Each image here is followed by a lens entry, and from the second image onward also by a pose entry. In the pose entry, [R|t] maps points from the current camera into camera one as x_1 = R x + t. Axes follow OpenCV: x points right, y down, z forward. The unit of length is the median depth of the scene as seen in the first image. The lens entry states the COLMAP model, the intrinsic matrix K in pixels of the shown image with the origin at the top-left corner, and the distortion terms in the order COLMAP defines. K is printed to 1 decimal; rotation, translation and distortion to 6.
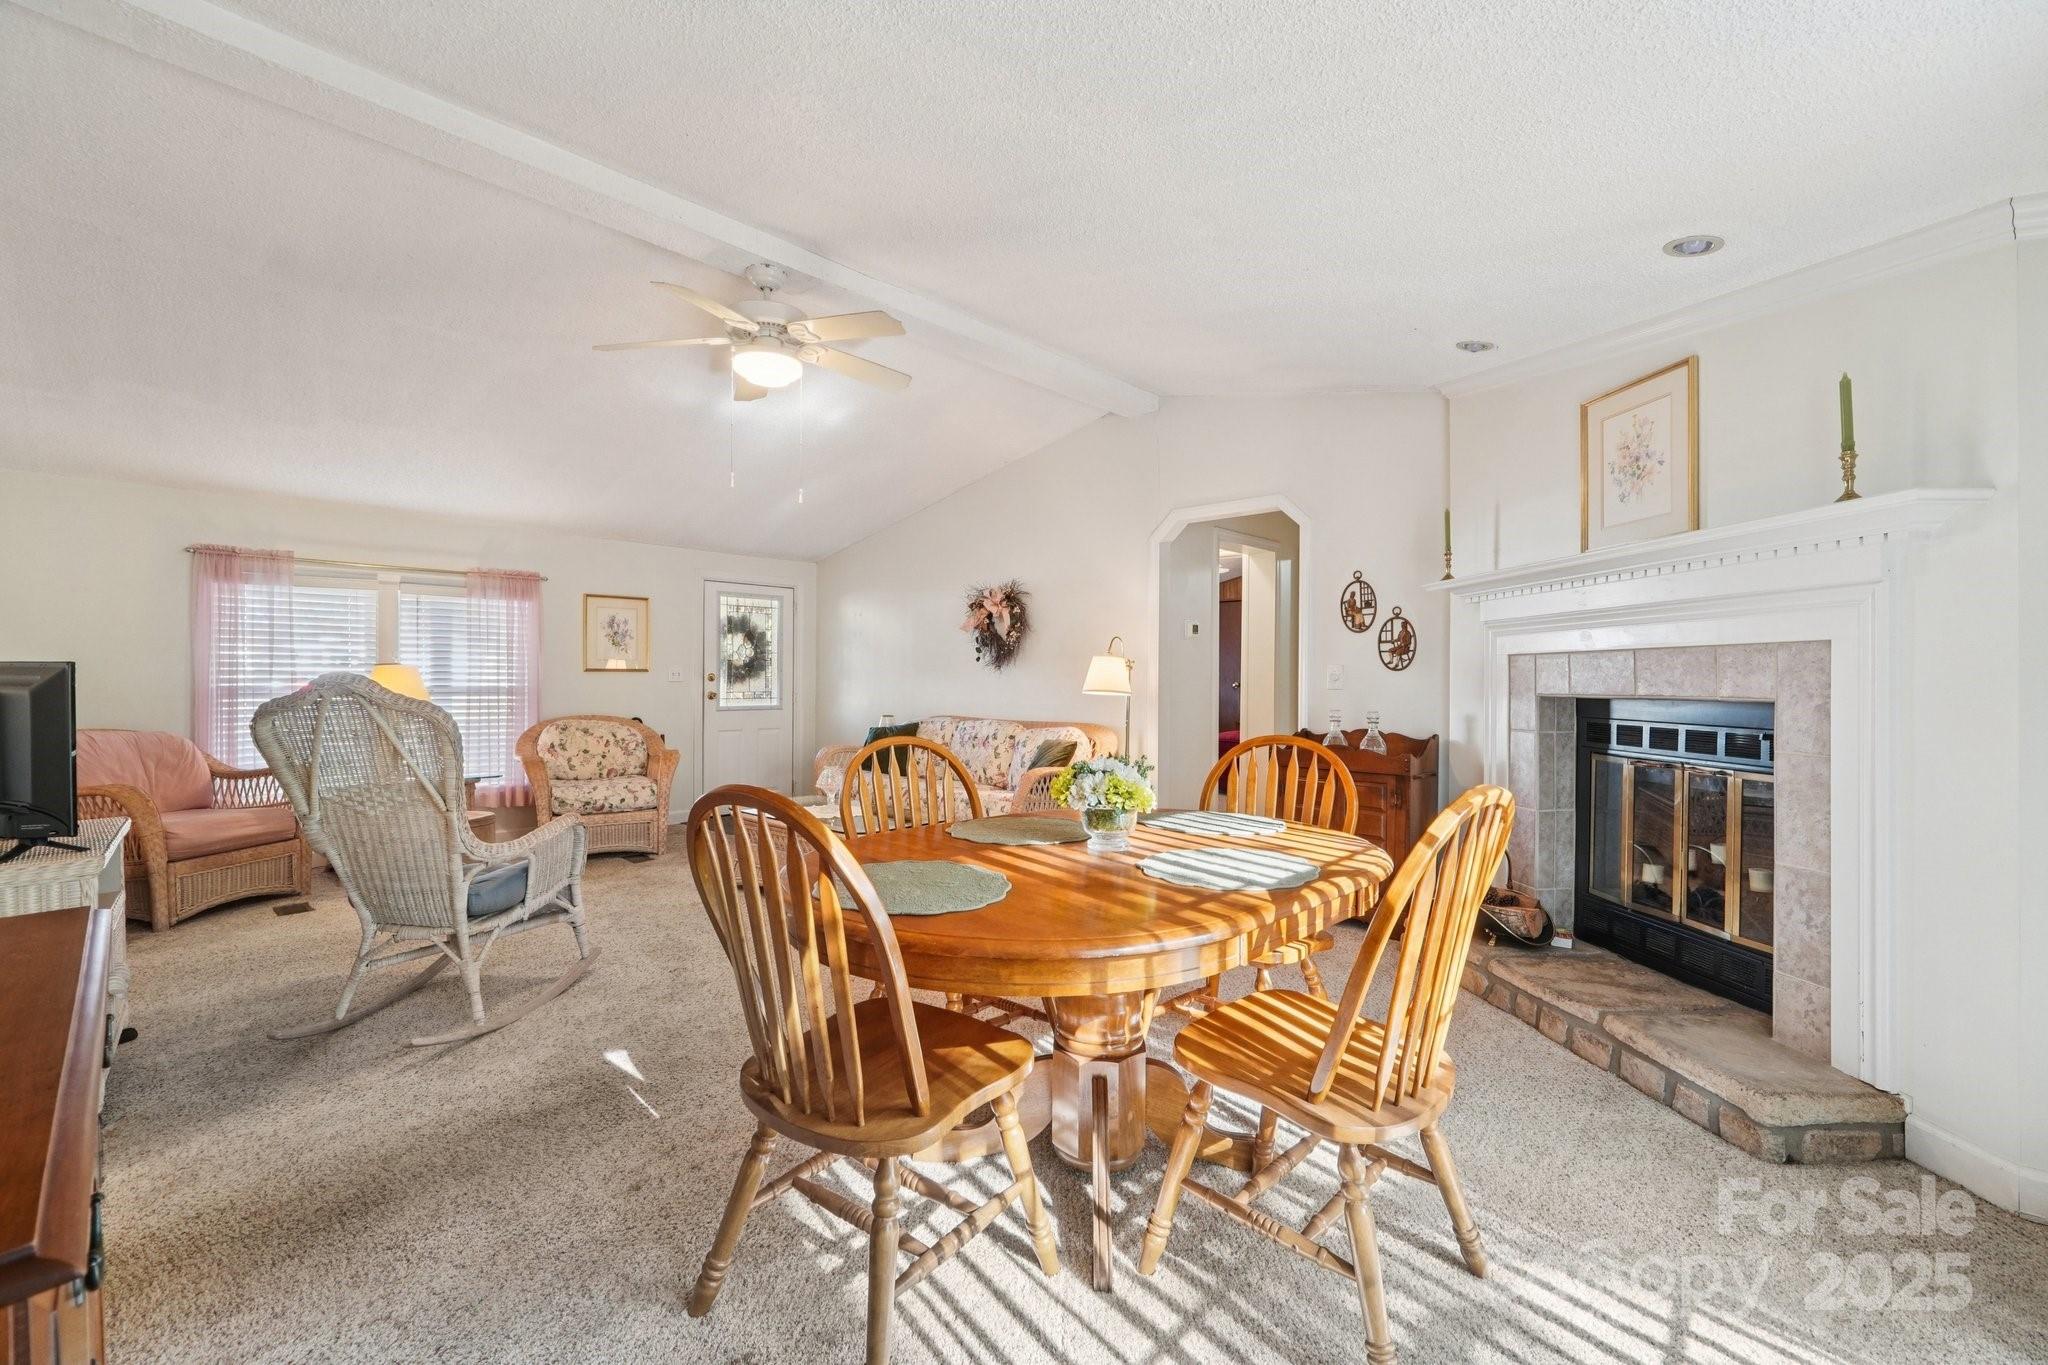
lens RADIAL K [[867.1, 0, 1029.0], [0, 867.1, 679.8], [0, 0, 1]] dist [-0.012780, 0.001067]
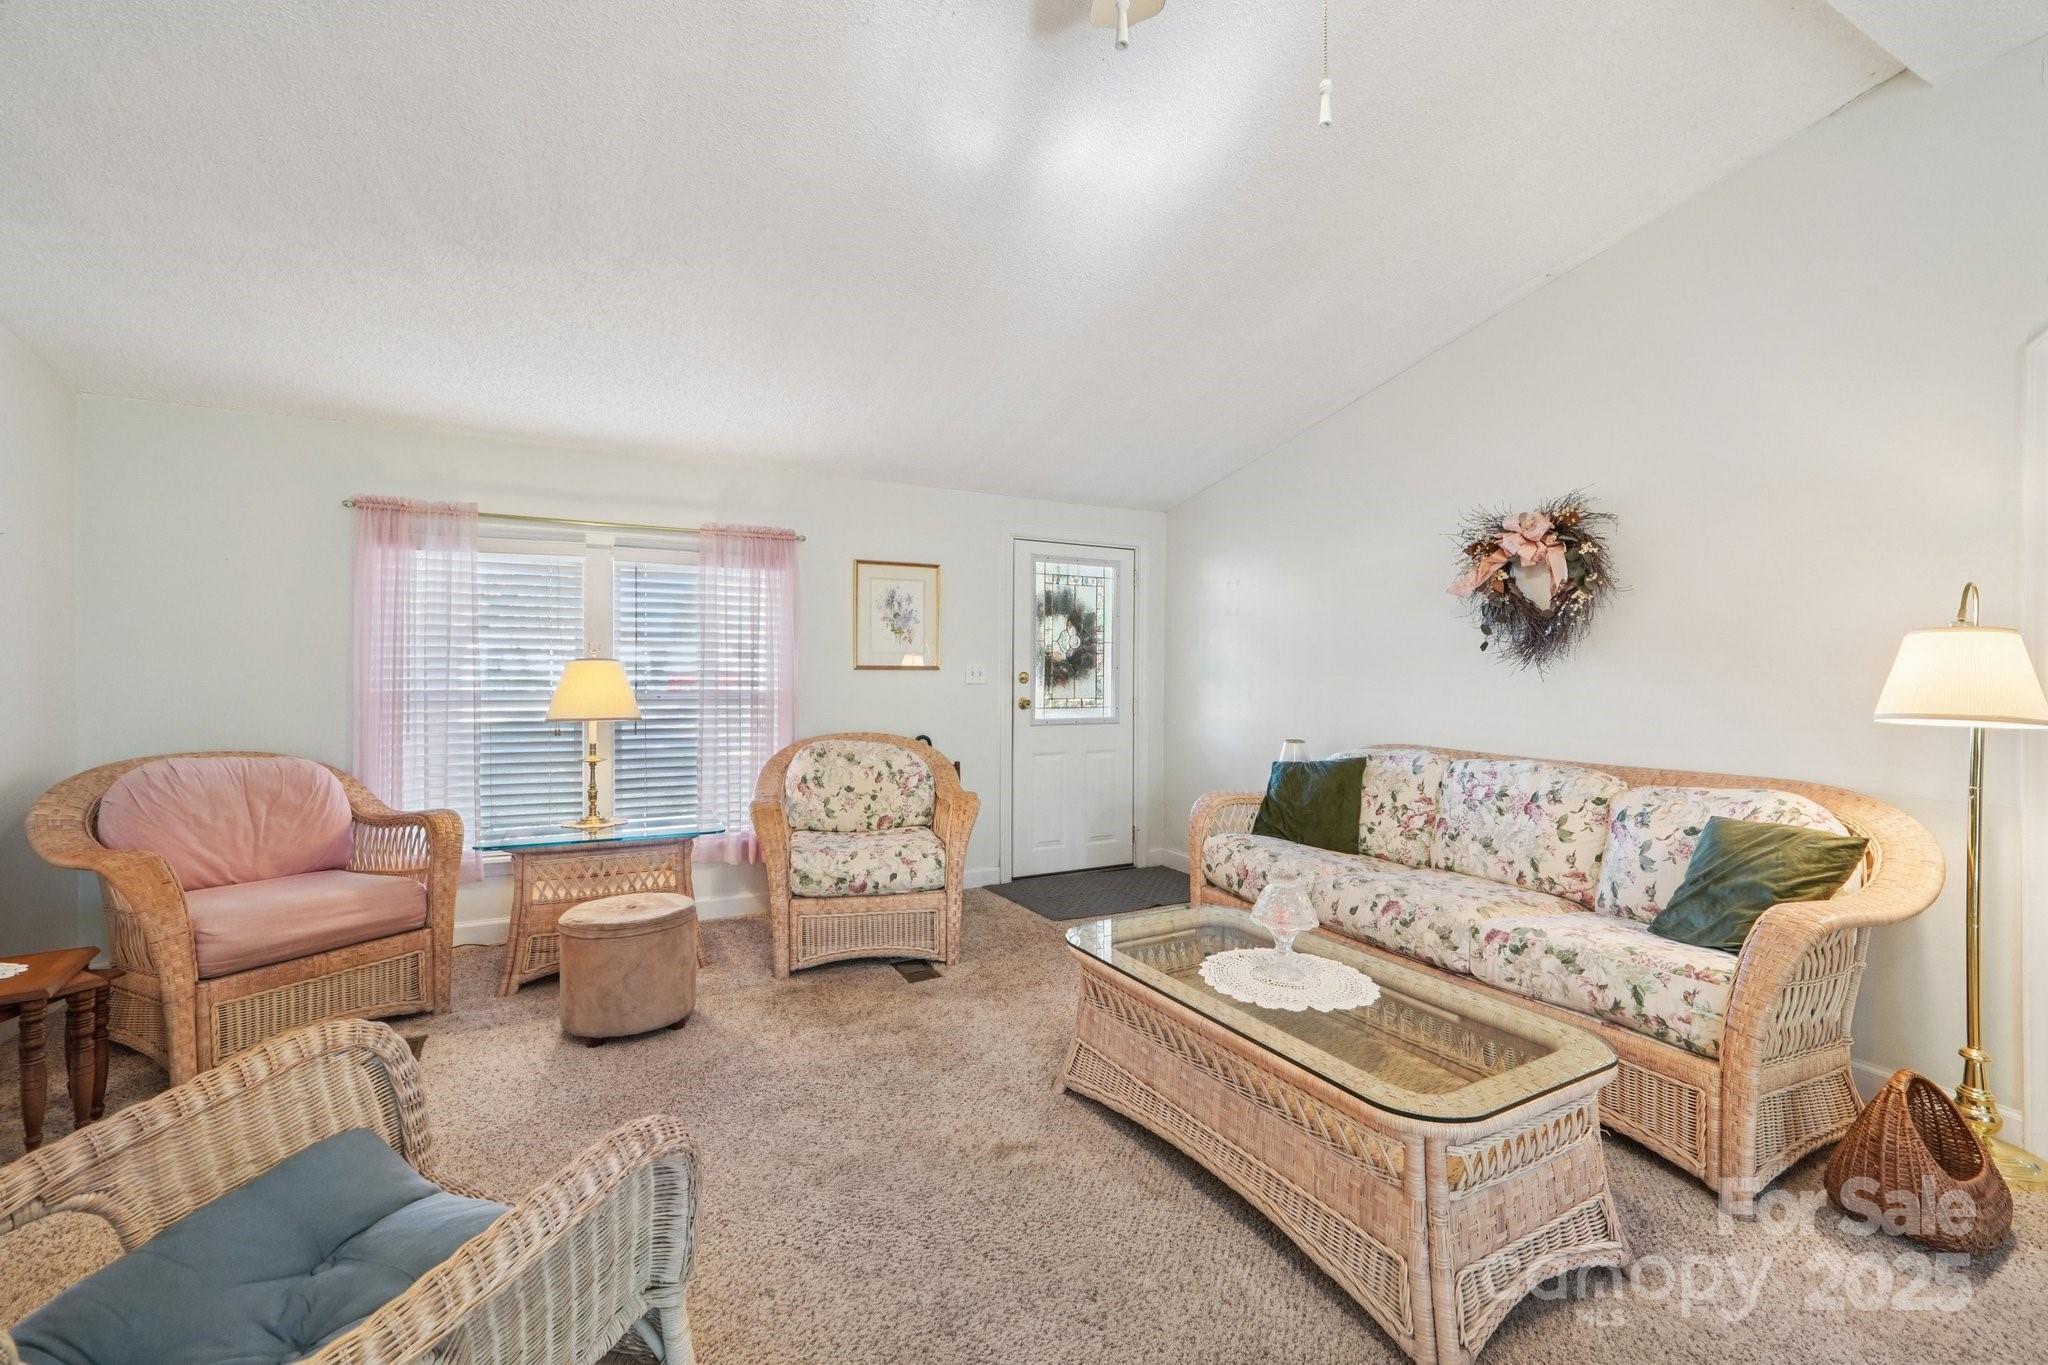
lens RADIAL K [[867.1, 0, 1029.6], [0, 867.1, 677.8], [0, 0, 1]] dist [-0.012780, 0.001067]
pose [[0.944389, 0.000797, -0.328831, -0.162870], [-0.000422, 0.999999, 0.001212, -0.004472], [0.328831, -0.001006, 0.944388, 0.418859]]
